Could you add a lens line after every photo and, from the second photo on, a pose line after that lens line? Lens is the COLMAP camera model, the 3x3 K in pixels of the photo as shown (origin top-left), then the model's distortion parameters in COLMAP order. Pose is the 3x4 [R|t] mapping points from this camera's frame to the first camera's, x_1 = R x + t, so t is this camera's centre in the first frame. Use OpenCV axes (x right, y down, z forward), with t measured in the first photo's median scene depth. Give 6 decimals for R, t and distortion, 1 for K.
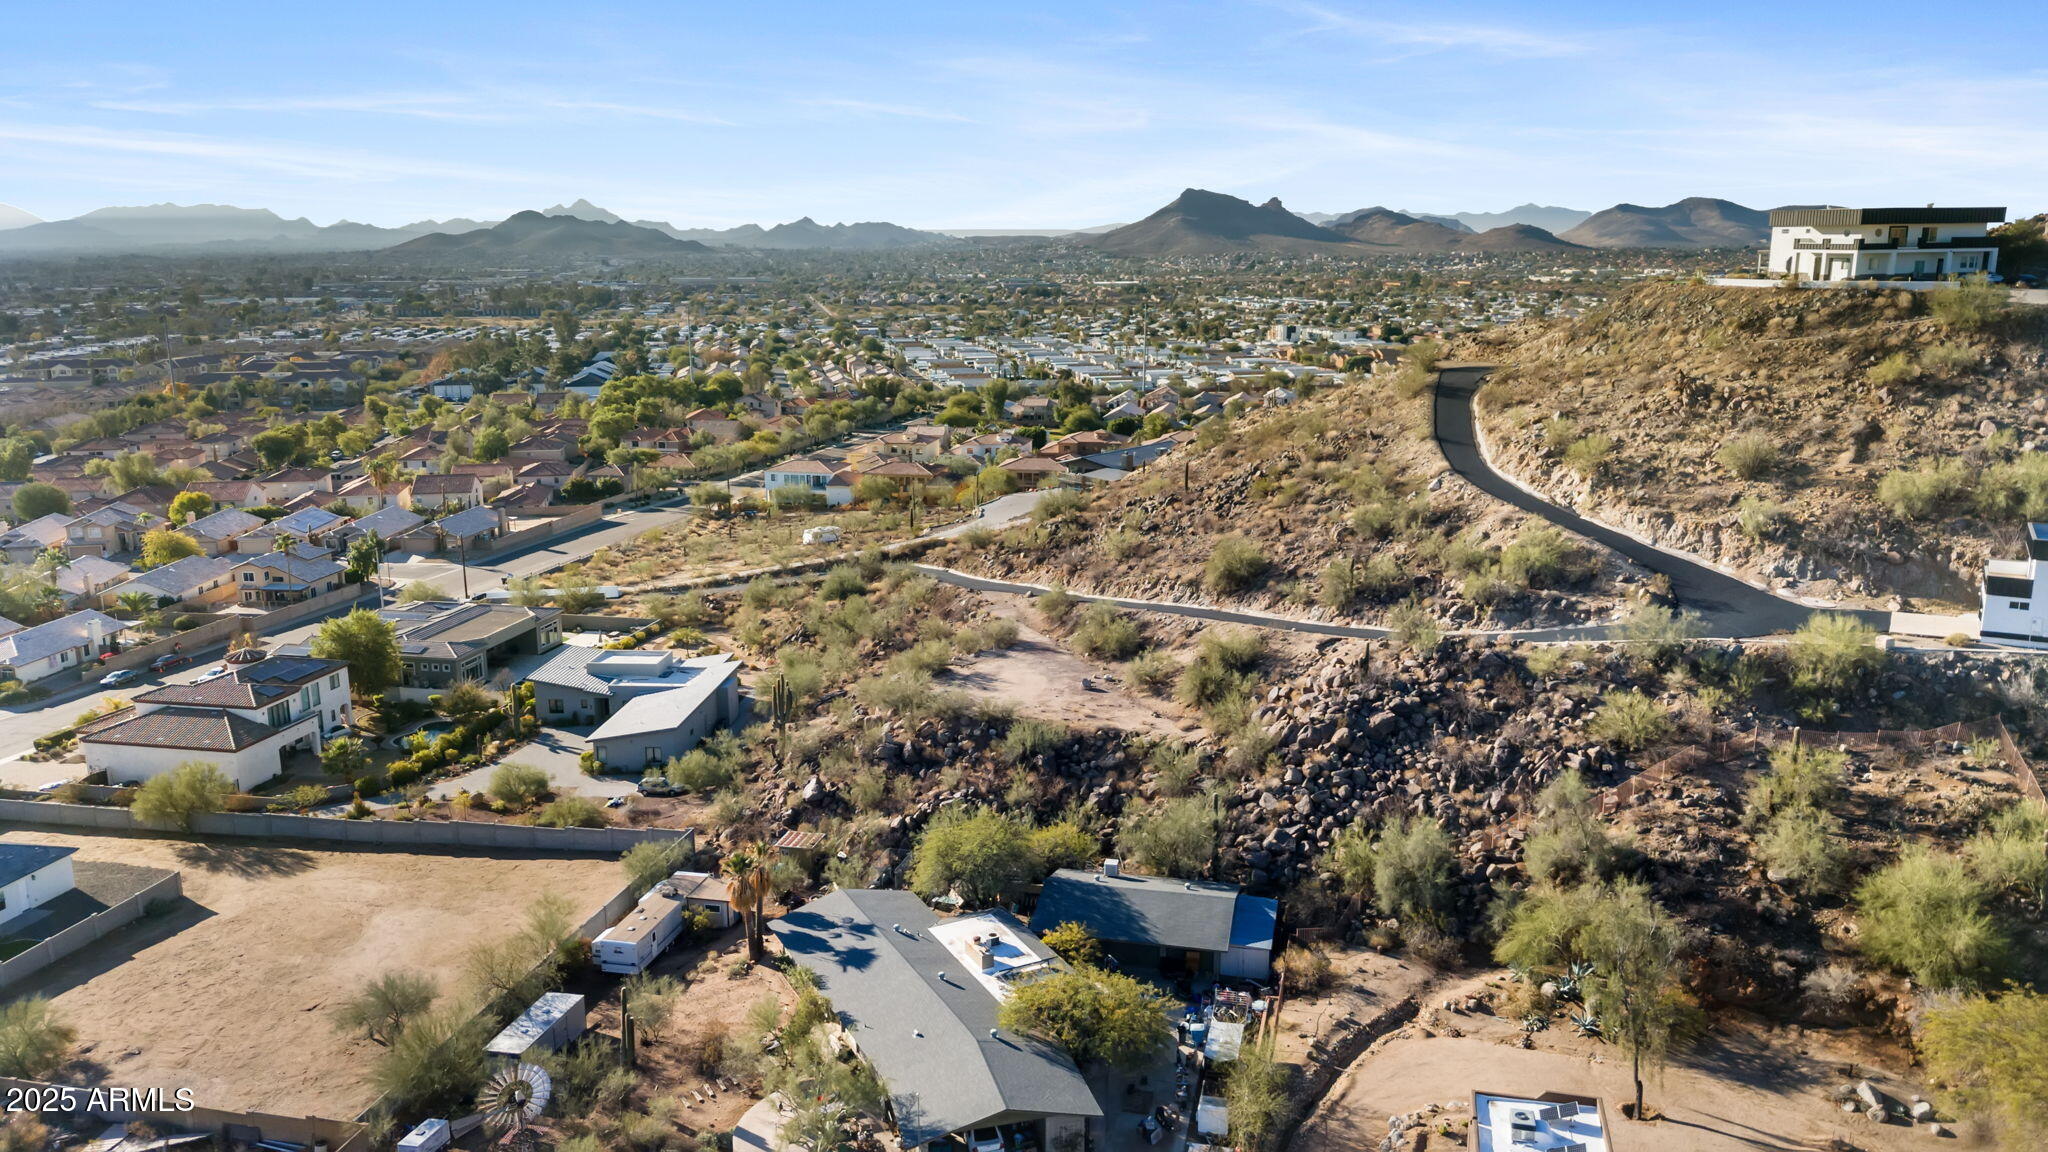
lens RADIAL K [[1499.6, 0, 1012.2], [0, 1499.6, 572.0], [0, 0, 1]] dist [0.052895, -0.038409]
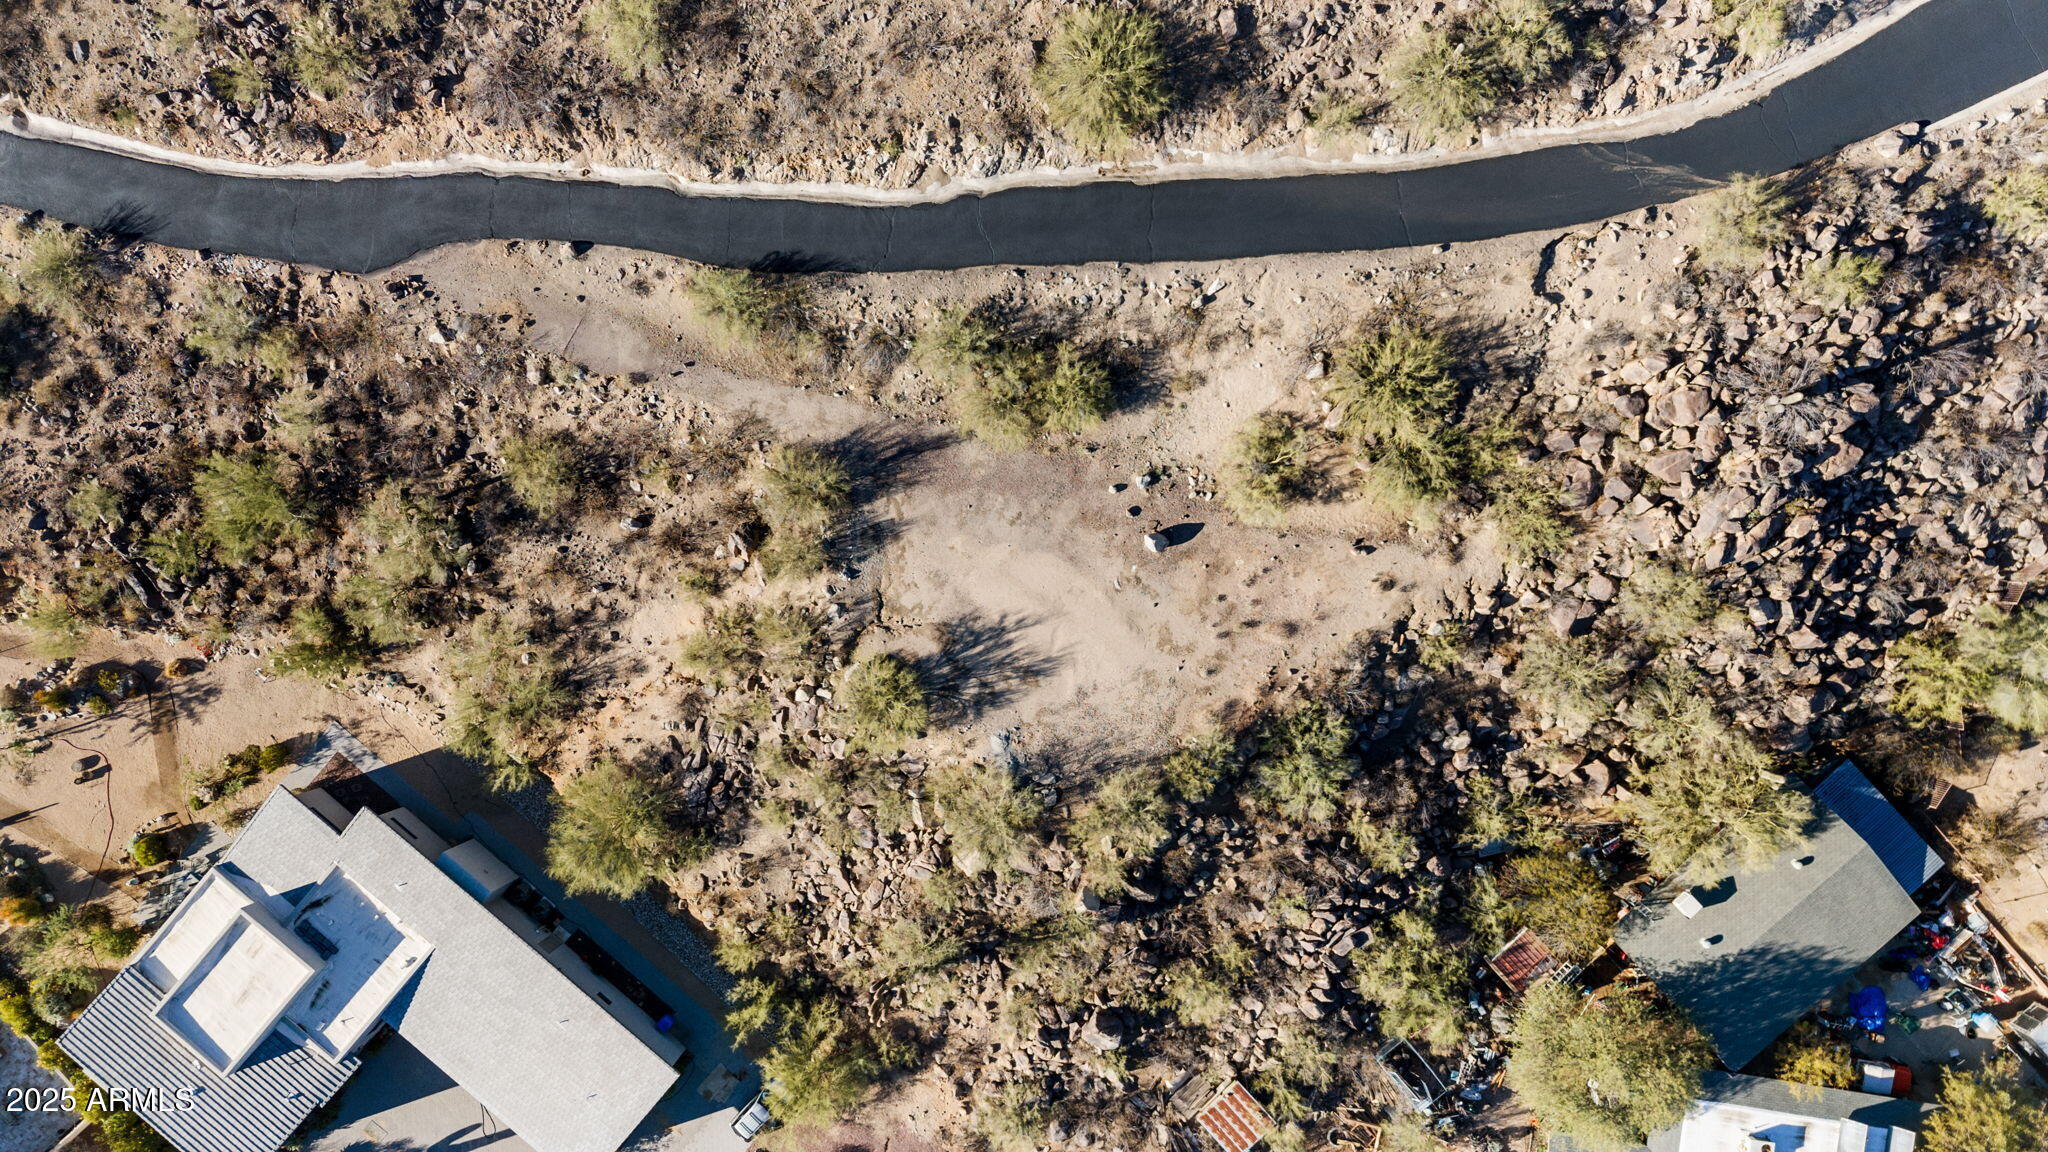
lens RADIAL K [[1499.6, 0, 1026.4], [0, 1499.6, 580.8], [0, 0, 1]] dist [0.052895, -0.038409]
pose [[0.570302, -0.821403, 0.007271, 0.005570], [0.187274, 0.138634, 0.972476, -0.464860], [-0.799802, -0.553243, 0.232891, 0.878919]]
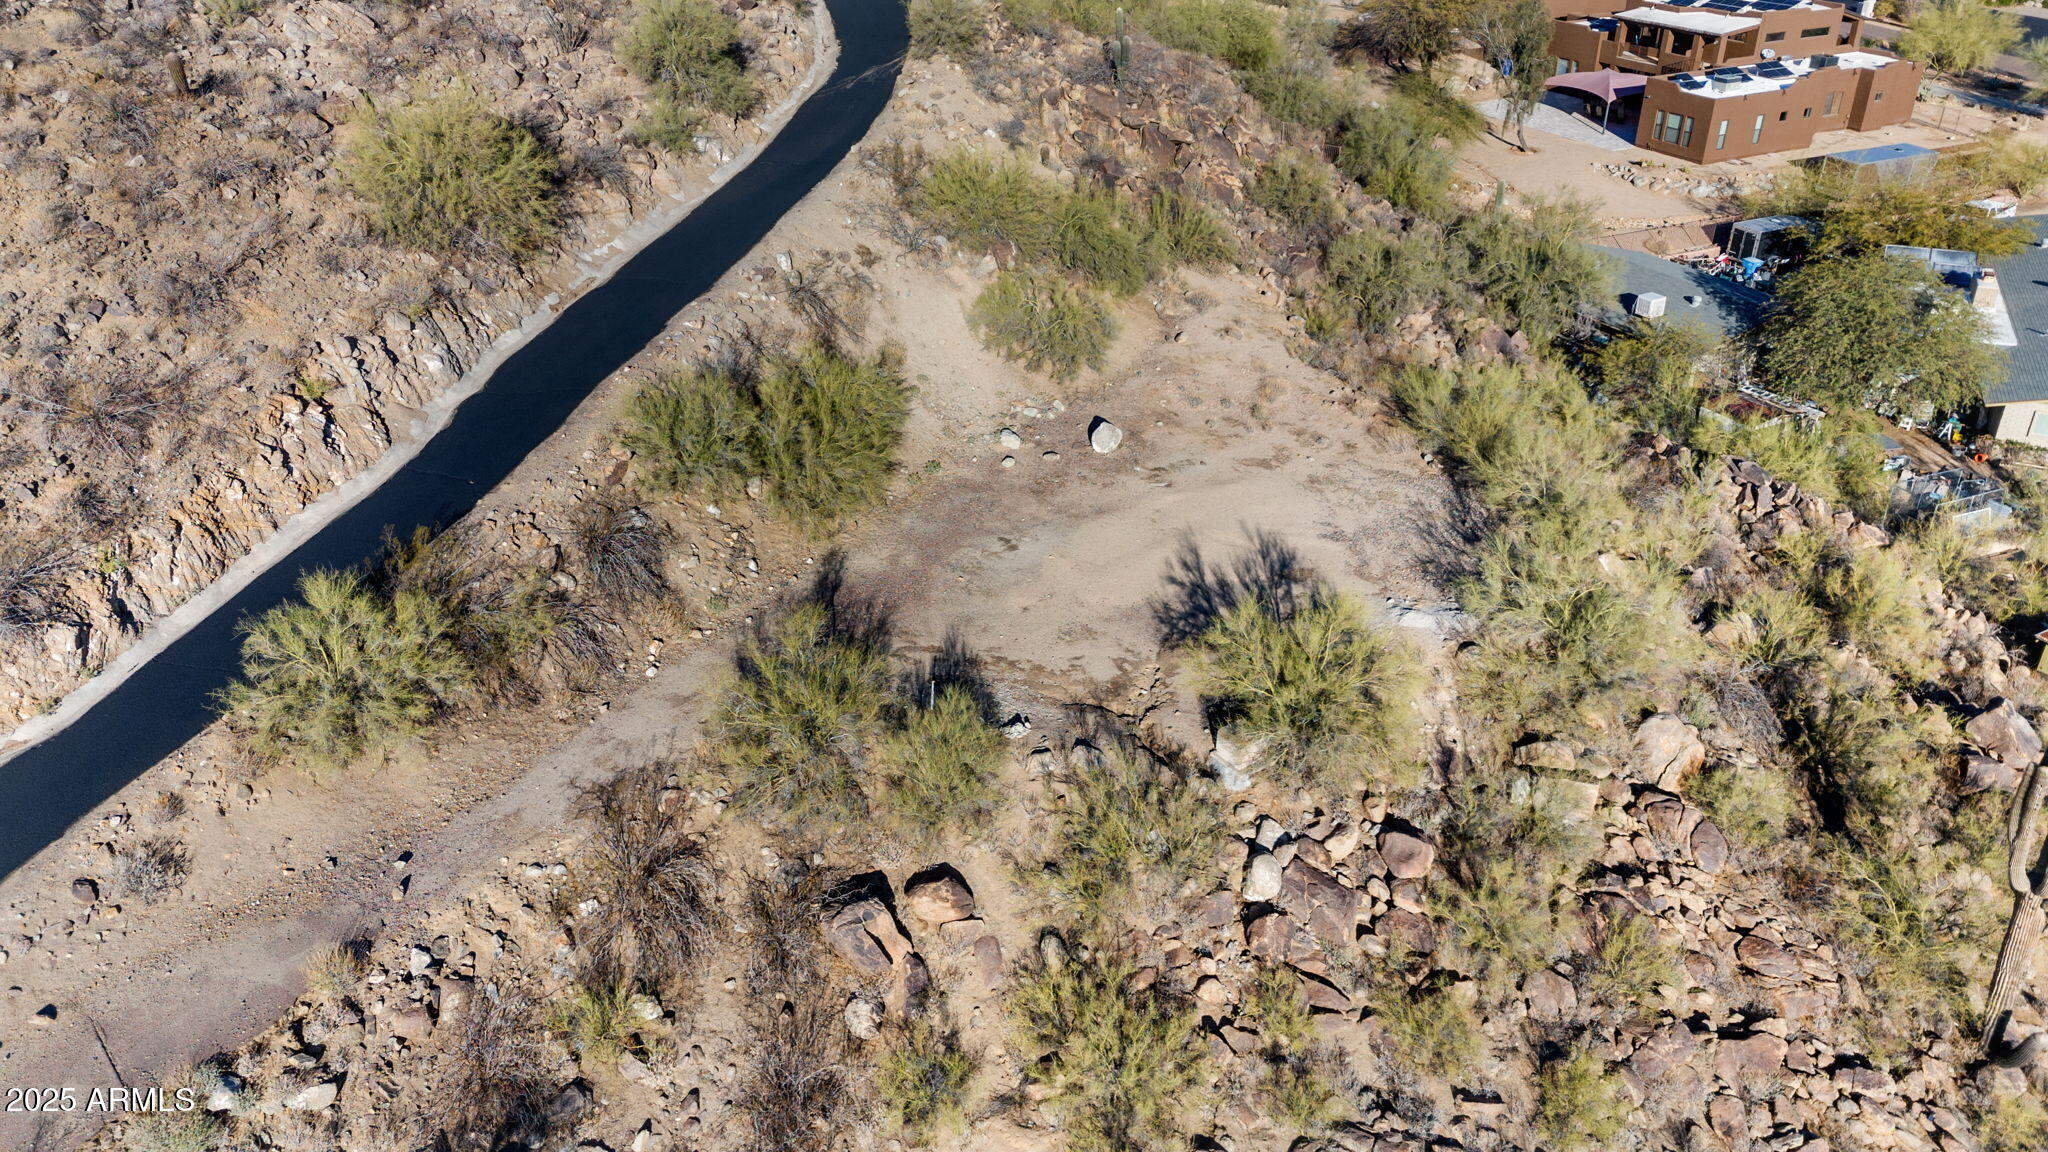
lens RADIAL K [[1499.6, 0, 1022.5], [0, 1499.6, 575.1], [0, 0, 1]] dist [0.052895, -0.038409]
pose [[-0.629499, -0.362595, 0.687208, -0.192309], [0.174693, 0.795747, 0.579887, -0.107115], [-0.757108, 0.485089, -0.437579, 1.159937]]
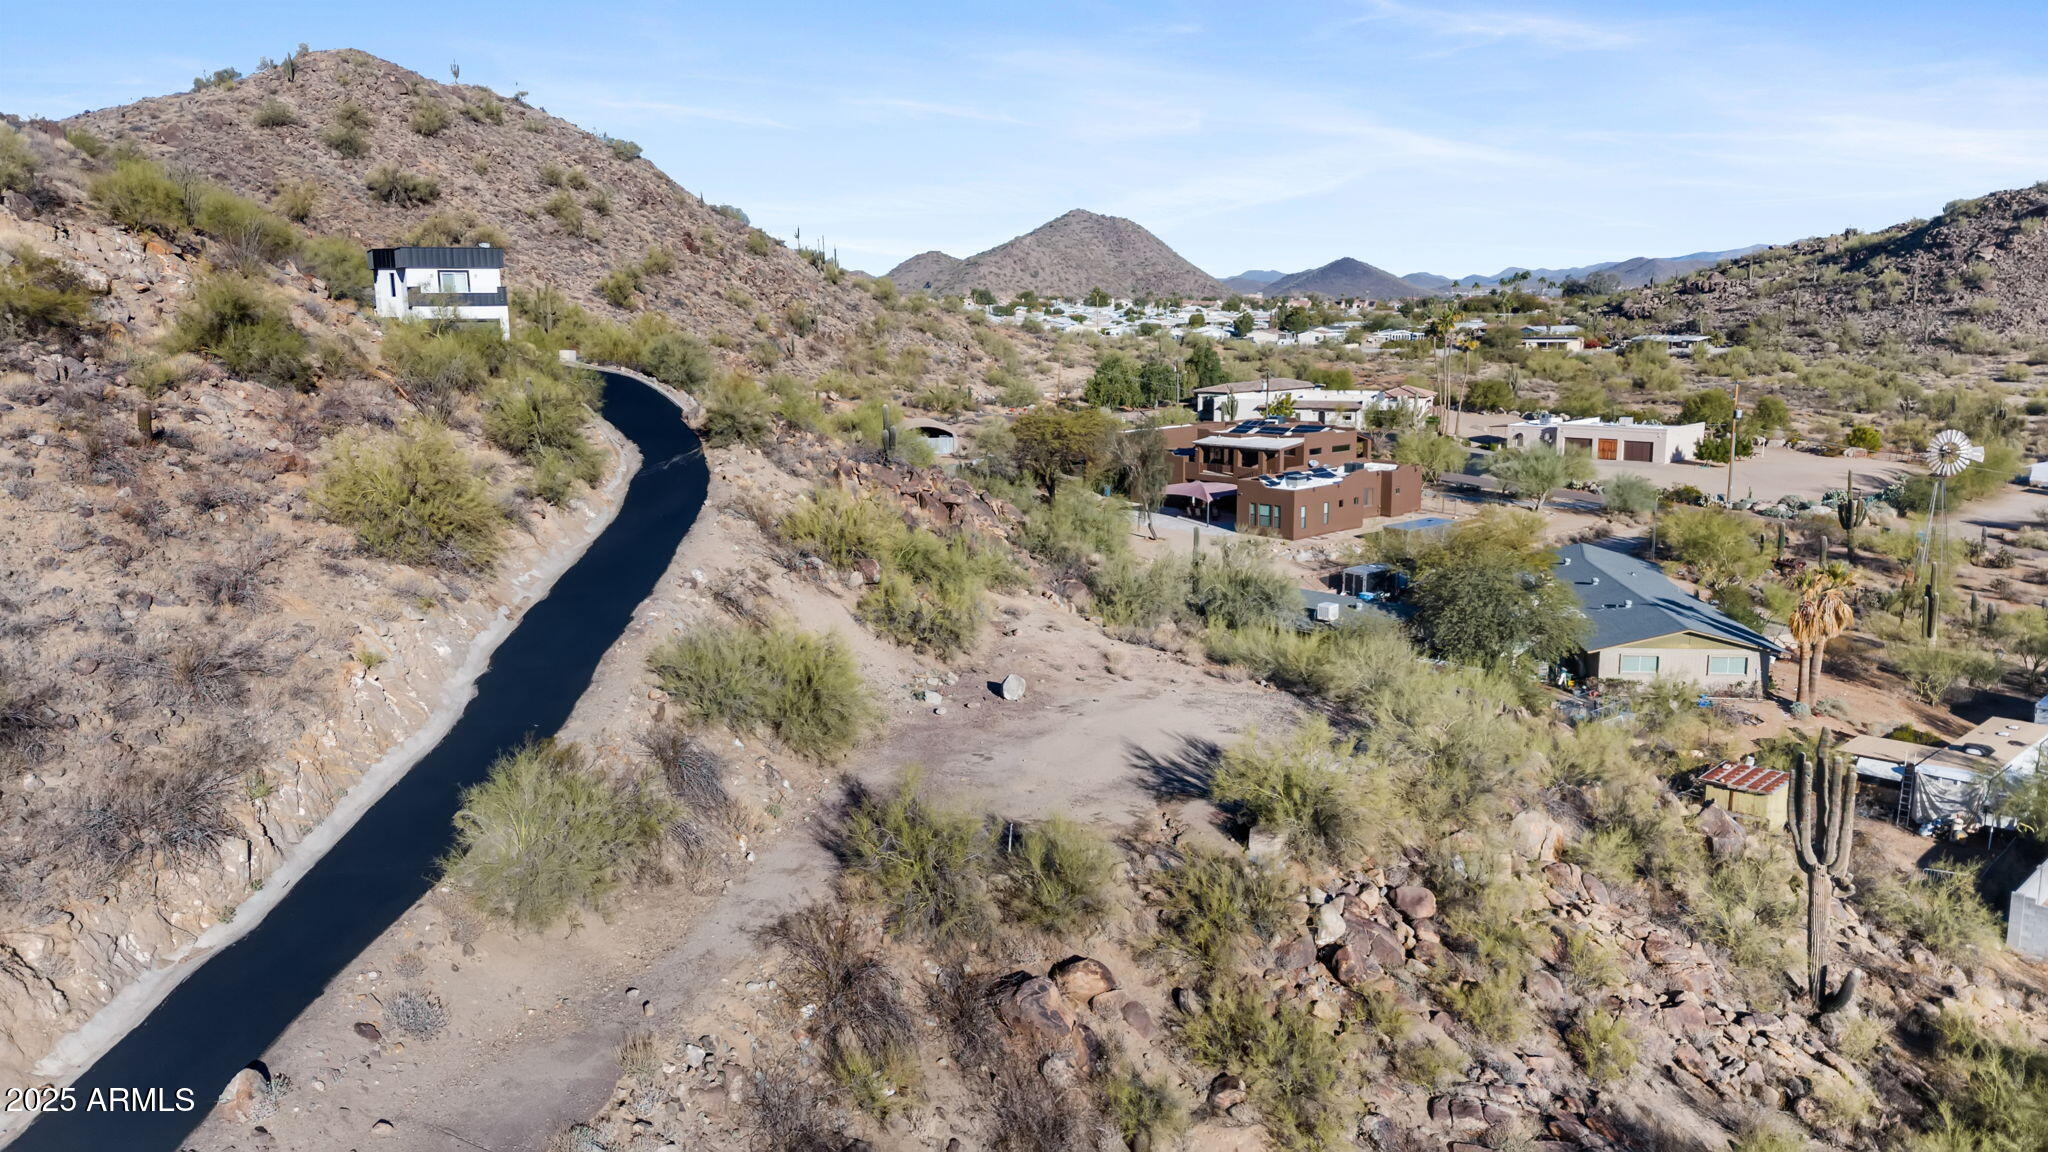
lens RADIAL K [[1499.6, 0, 1014.1], [0, 1499.6, 577.9], [0, 0, 1]] dist [0.052895, -0.038409]
pose [[-0.839390, -0.089055, 0.536184, -0.171517], [0.123236, 0.929612, 0.347325, -0.098232], [-0.529374, 0.357618, -0.769333, 1.282859]]
